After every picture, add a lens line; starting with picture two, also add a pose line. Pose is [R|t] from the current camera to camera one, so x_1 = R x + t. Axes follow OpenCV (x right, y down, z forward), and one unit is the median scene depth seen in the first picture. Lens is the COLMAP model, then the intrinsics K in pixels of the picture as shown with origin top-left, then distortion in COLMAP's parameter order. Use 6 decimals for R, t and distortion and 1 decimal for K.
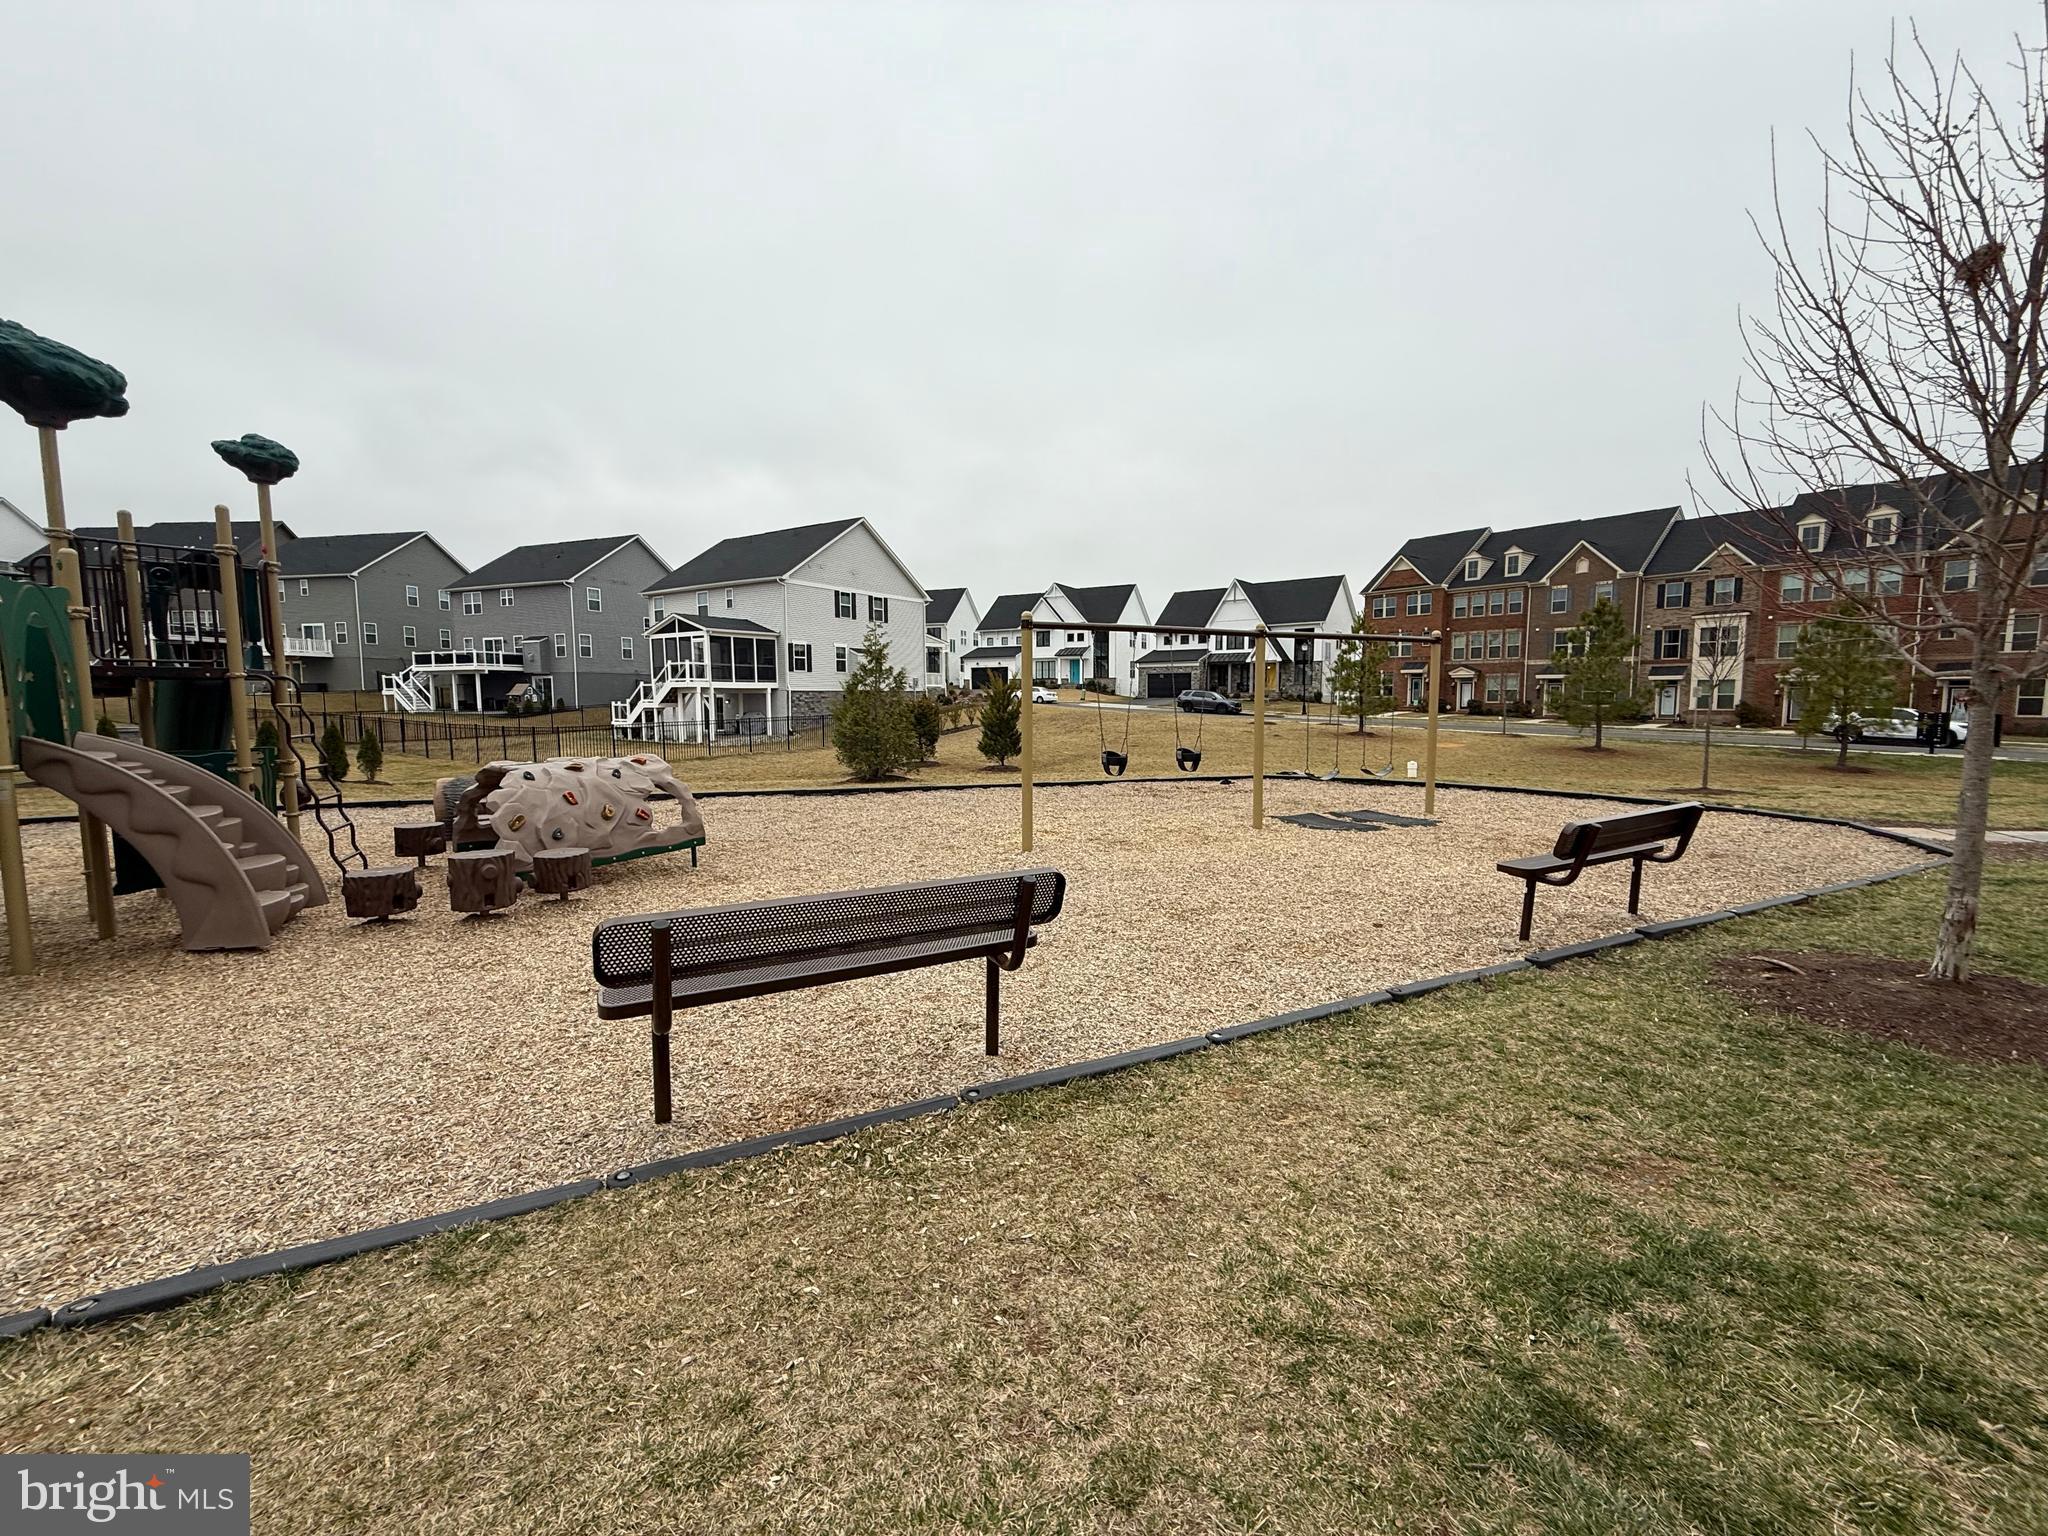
lens RADIAL K [[813.4, 0, 1023.7], [0, 813.4, 765.8], [0, 0, 1]] dist [-0.001249, 0.000365]
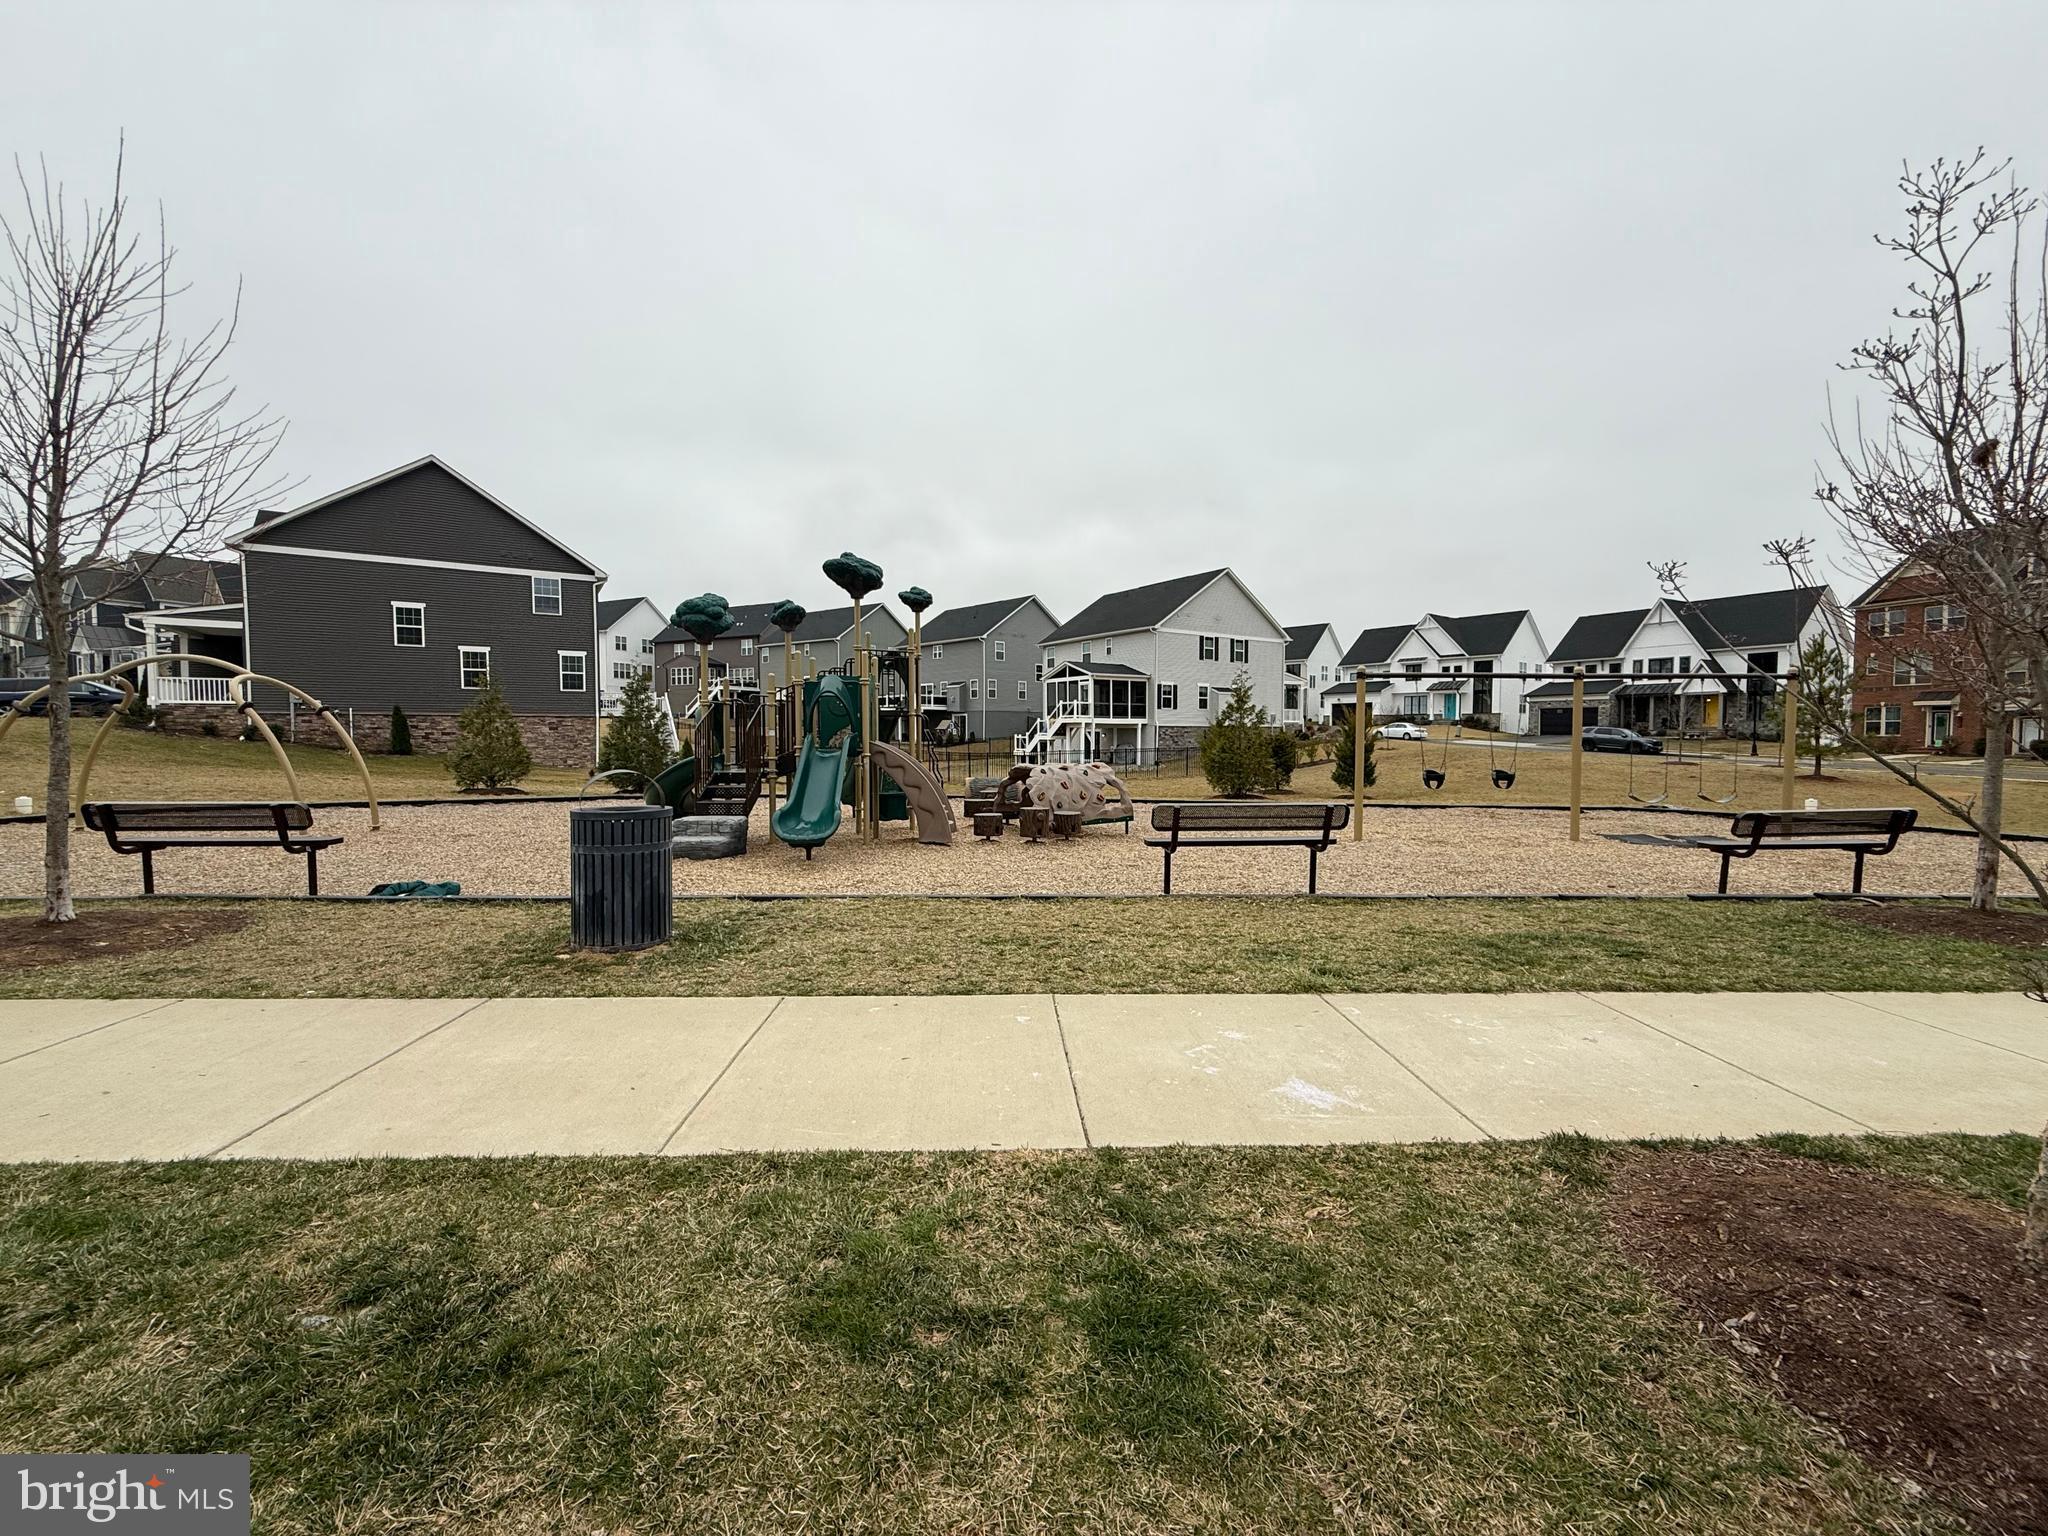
lens RADIAL K [[813.4, 0, 1018.3], [0, 813.4, 769.9], [0, 0, 1]] dist [-0.001249, 0.000365]
pose [[0.907465, 0.024719, -0.419399, 0.014430], [-0.041302, 0.998681, -0.030505, 0.012865], [0.418092, 0.045004, 0.907289, -0.119419]]
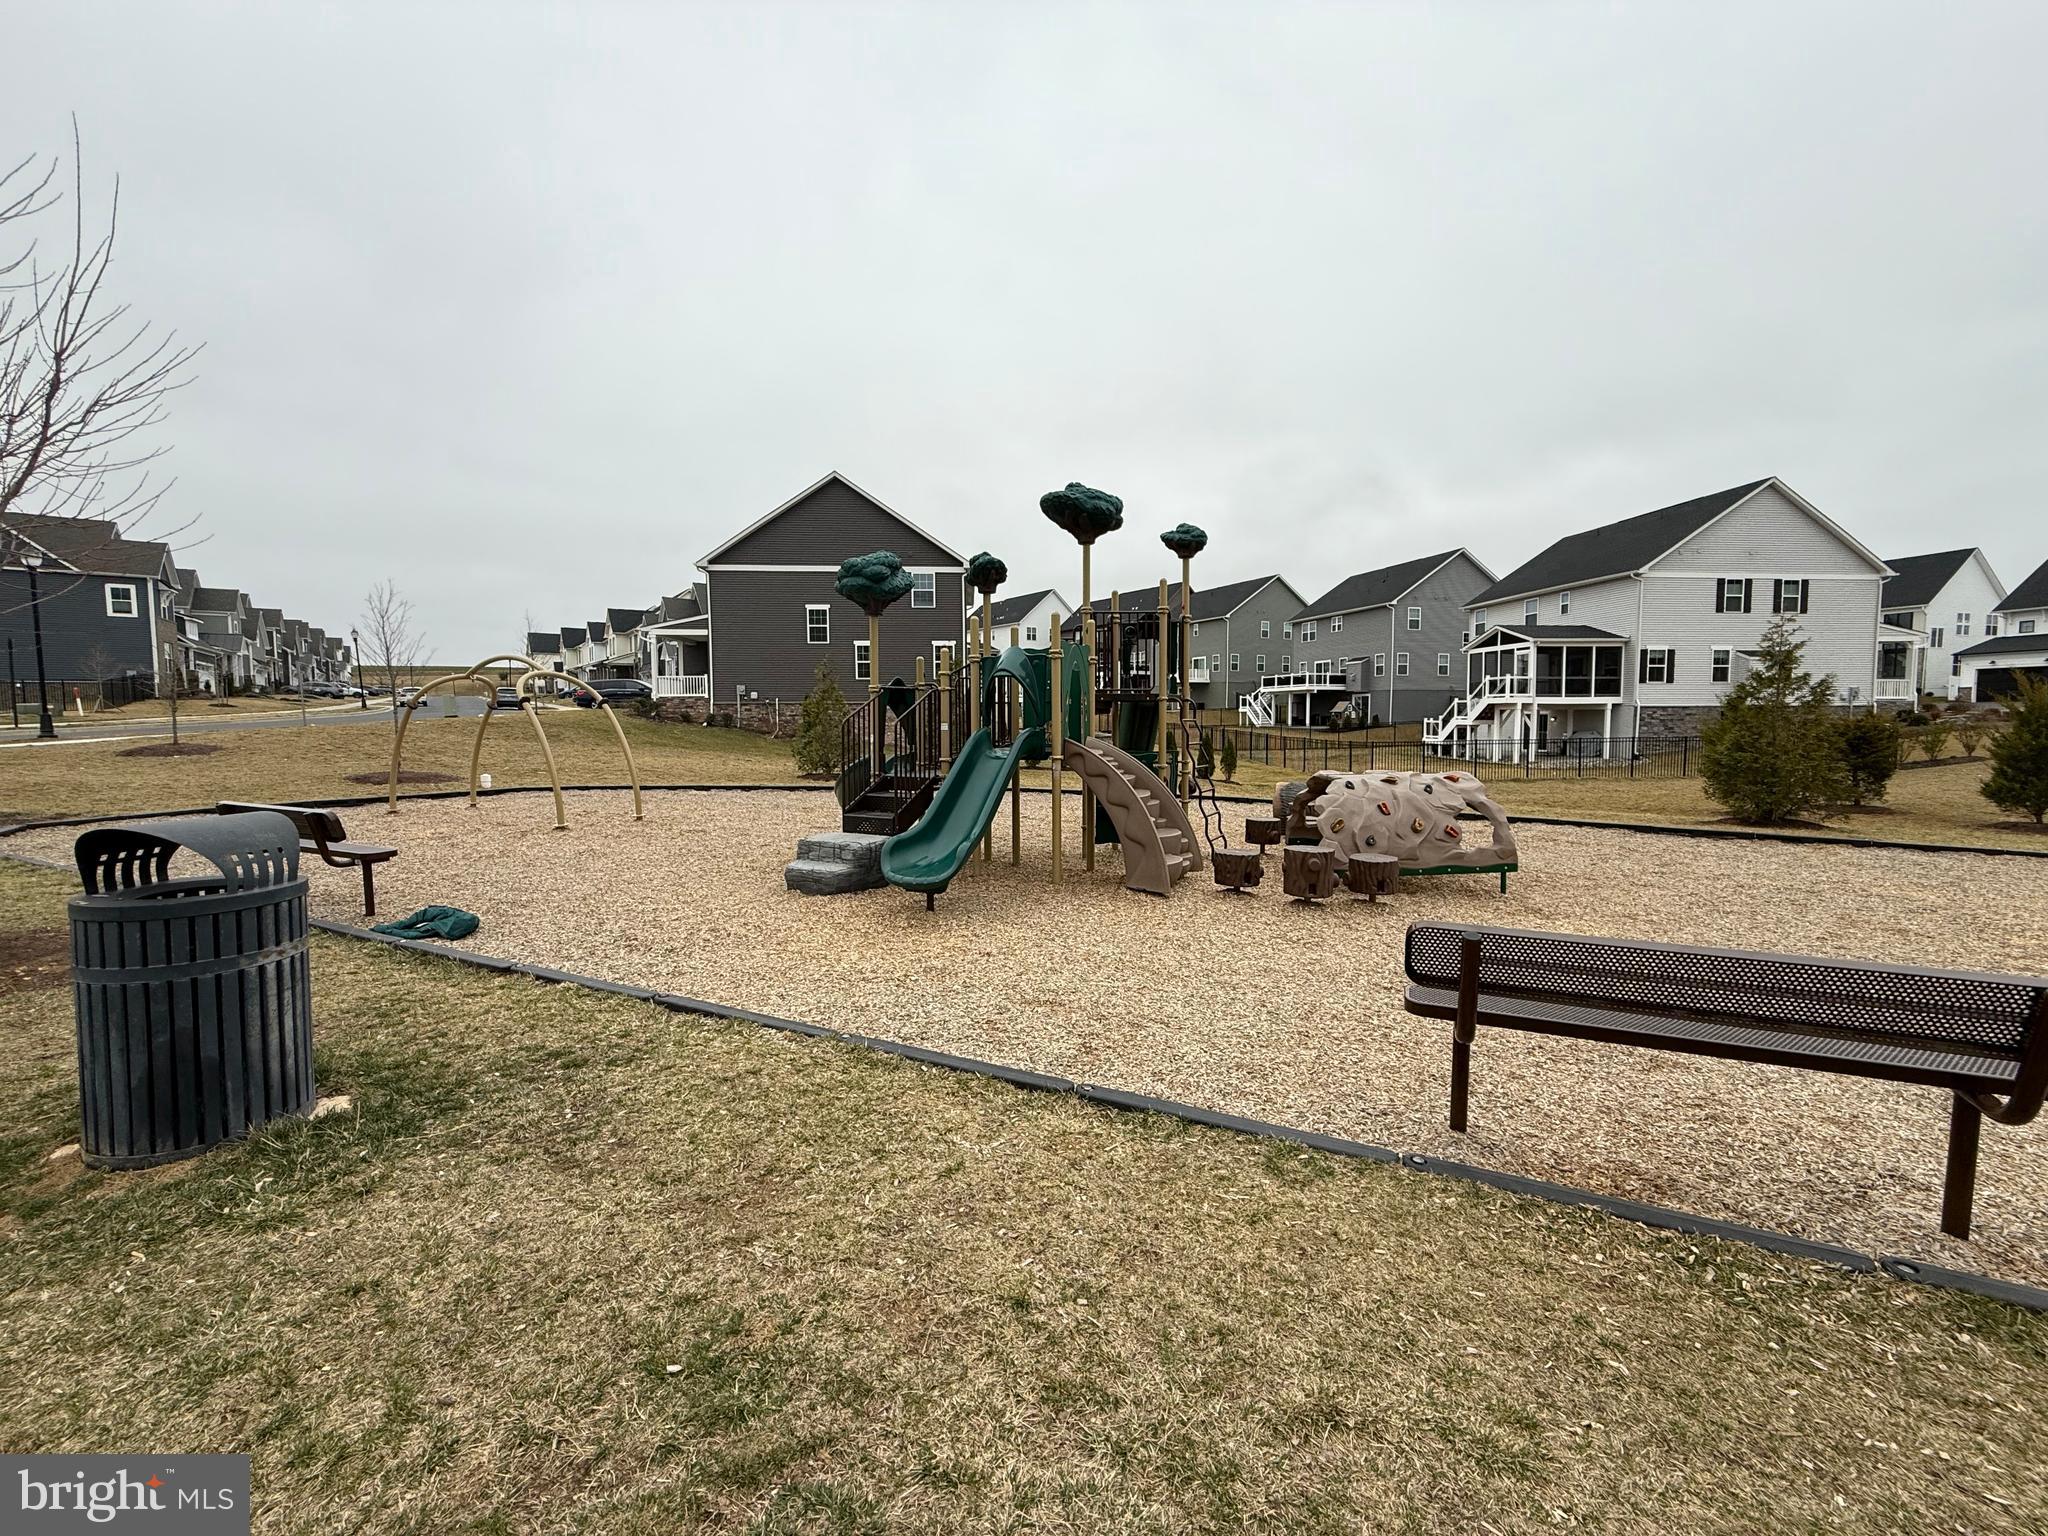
lens RADIAL K [[813.4, 0, 1017.5], [0, 813.4, 766.8], [0, 0, 1]] dist [-0.001249, 0.000365]
pose [[0.598094, 0.052851, -0.799682, 0.001592], [-0.068019, 0.997570, 0.015057, 0.000335], [0.798534, 0.045388, 0.600236, -0.006399]]
